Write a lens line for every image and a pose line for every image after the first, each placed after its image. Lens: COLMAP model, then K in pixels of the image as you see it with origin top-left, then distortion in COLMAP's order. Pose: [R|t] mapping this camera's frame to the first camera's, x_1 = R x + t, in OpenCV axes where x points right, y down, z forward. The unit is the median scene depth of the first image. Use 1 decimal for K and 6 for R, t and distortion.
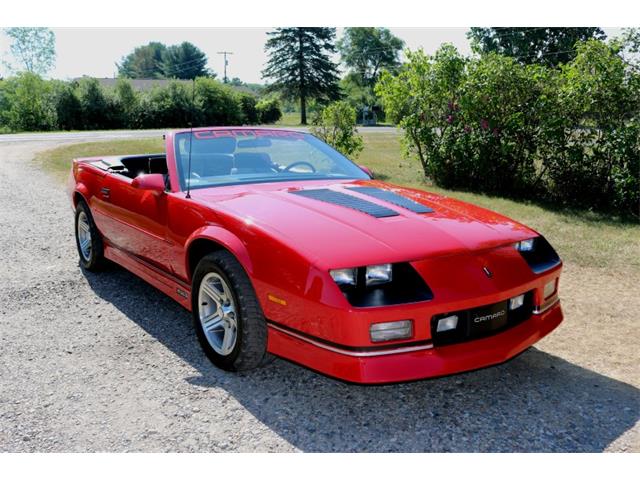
lens RADIAL K [[657.1, 0, 332.8], [0, 657.1, 256.6], [0, 0, 1]] dist [-0.133366, 0.002129]
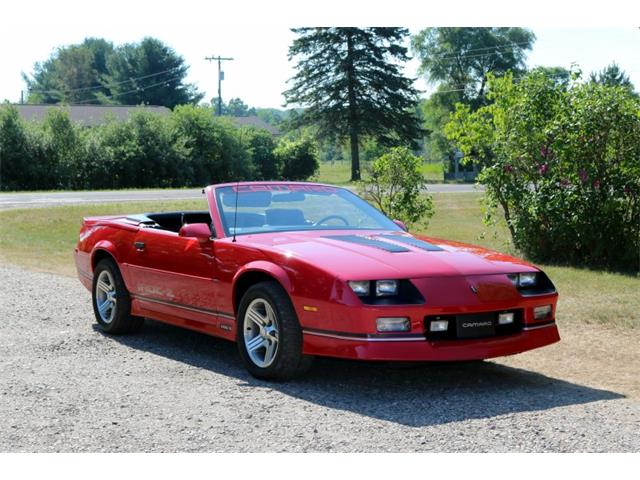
lens RADIAL K [[1674.6, 0, 320.0], [0, 1674.6, 240.0], [0, 0, 1]] dist [-0.252227, 0.422073]
pose [[0.996917, -0.010505, -0.077751, 0.044064], [-0.002487, 0.986267, -0.165143, 0.107955], [0.078418, 0.164827, 0.983200, -0.519899]]
